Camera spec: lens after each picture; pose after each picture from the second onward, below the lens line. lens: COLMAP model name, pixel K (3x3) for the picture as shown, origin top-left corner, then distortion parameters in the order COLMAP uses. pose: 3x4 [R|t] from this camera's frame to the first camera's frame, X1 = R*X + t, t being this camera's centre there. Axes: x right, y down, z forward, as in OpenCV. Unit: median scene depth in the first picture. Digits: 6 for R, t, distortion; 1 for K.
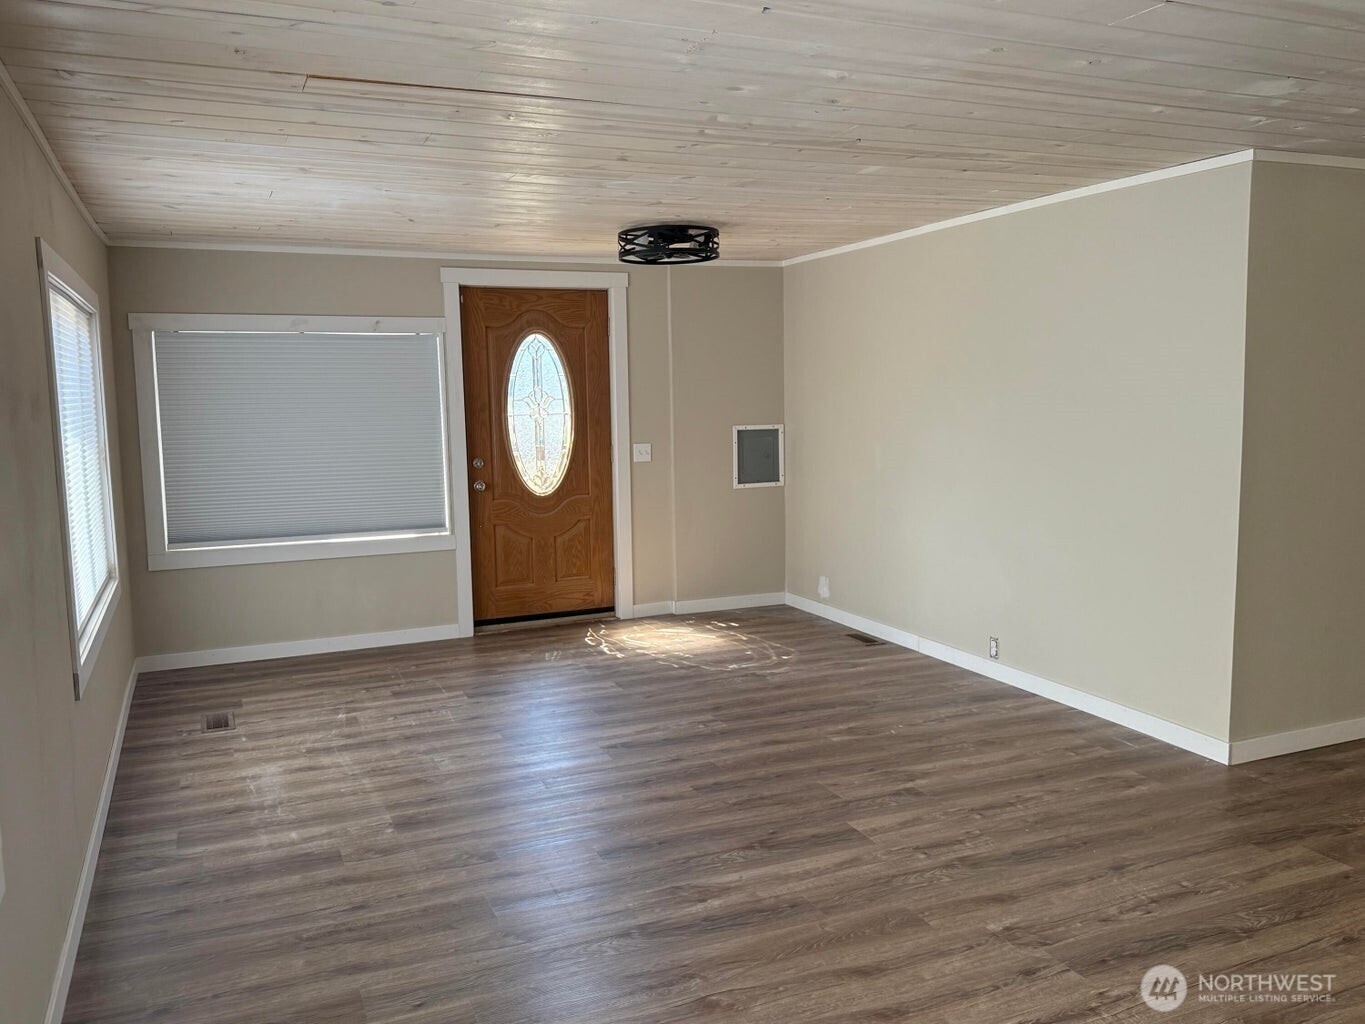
lens RADIAL K [[1100.9, 0, 674.8], [0, 1100.9, 513.0], [0, 0, 1]] dist [0.053478, -0.065591]
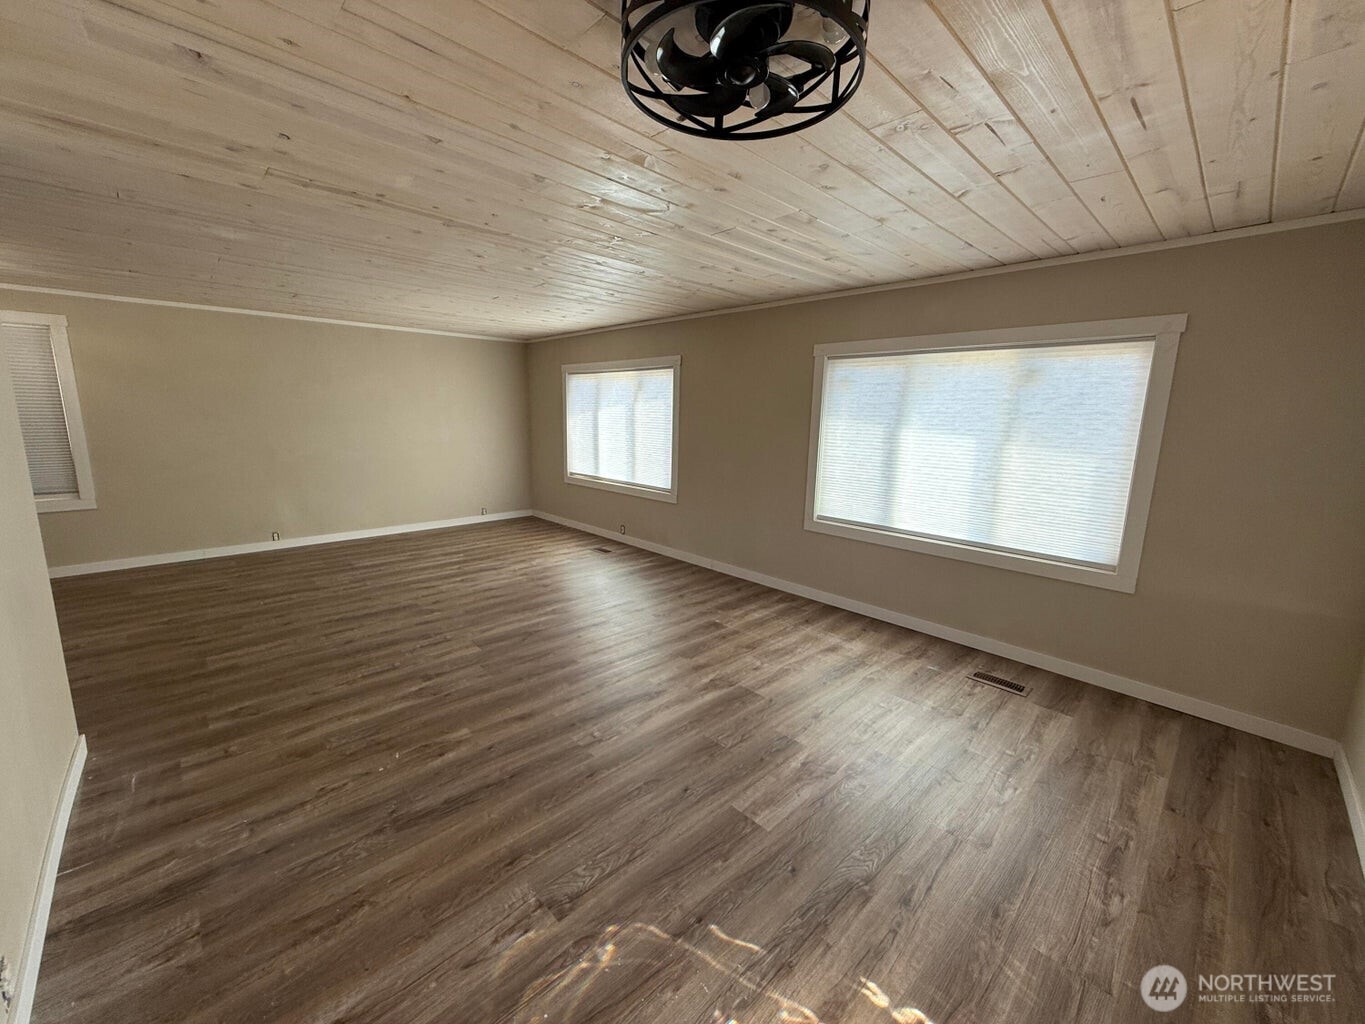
lens RADIAL K [[541.6, 0, 683.3], [0, 541.6, 508.6], [0, 0, 1]] dist [0.002720, -0.000652]
pose [[-0.932668, 0.062543, -0.355272, 0.138659], [-0.043082, 0.958495, 0.281835, -0.185226], [0.358154, 0.278164, -0.891263, 1.711402]]
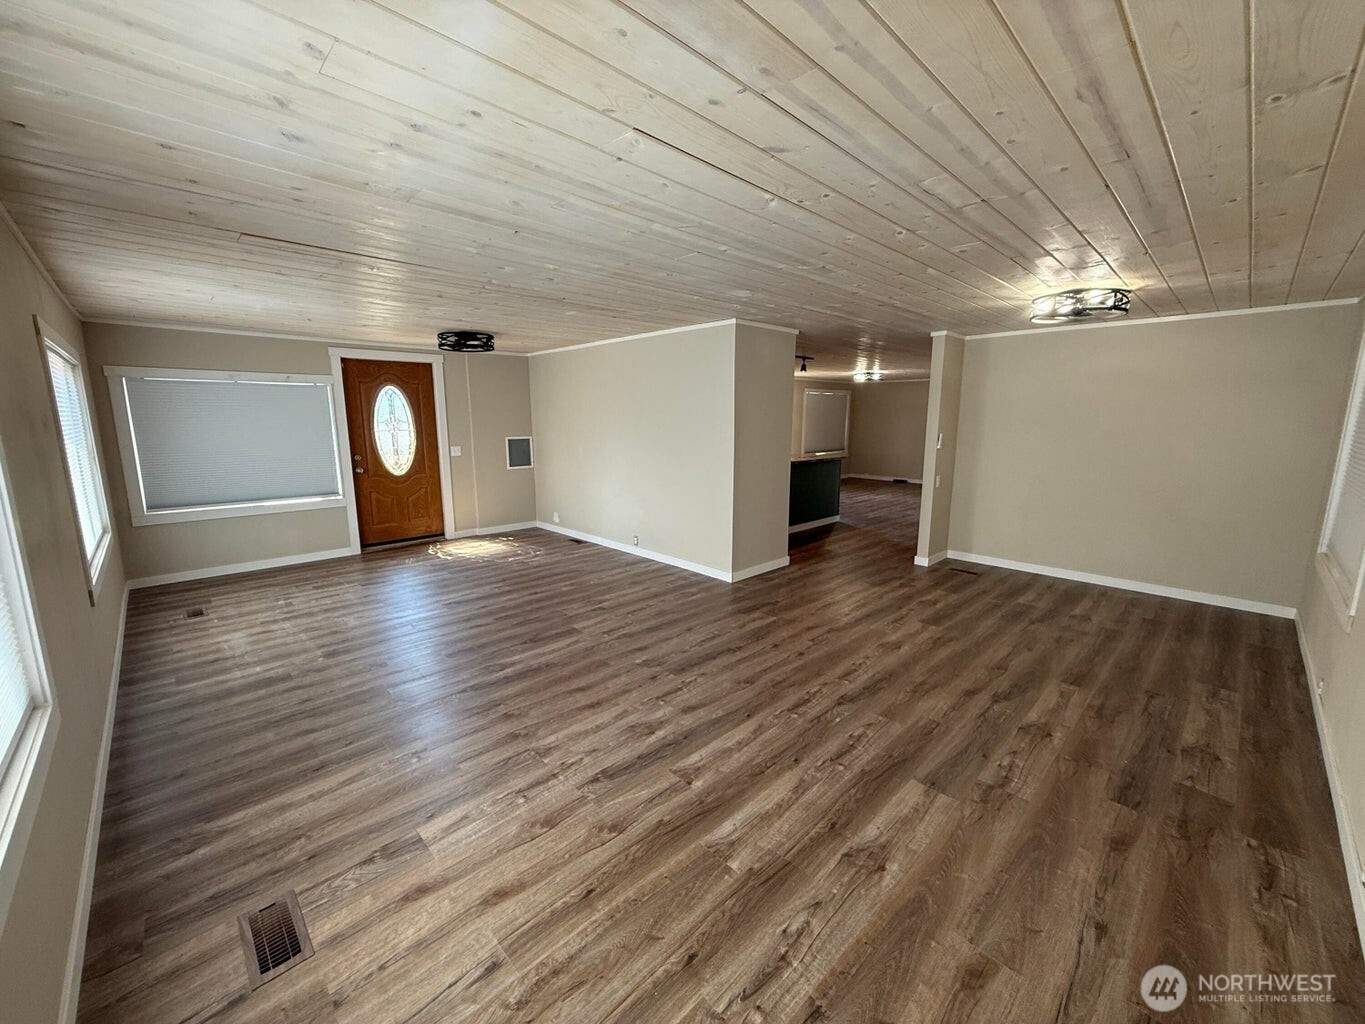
lens RADIAL K [[541.6, 0, 679.4], [0, 541.6, 513.9], [0, 0, 1]] dist [0.002720, -0.000652]
pose [[0.935176, -0.046663, 0.351096, -0.005829], [0.025052, 0.997515, 0.065848, 0.002139], [-0.353296, -0.052784, 0.934021, -0.032862]]
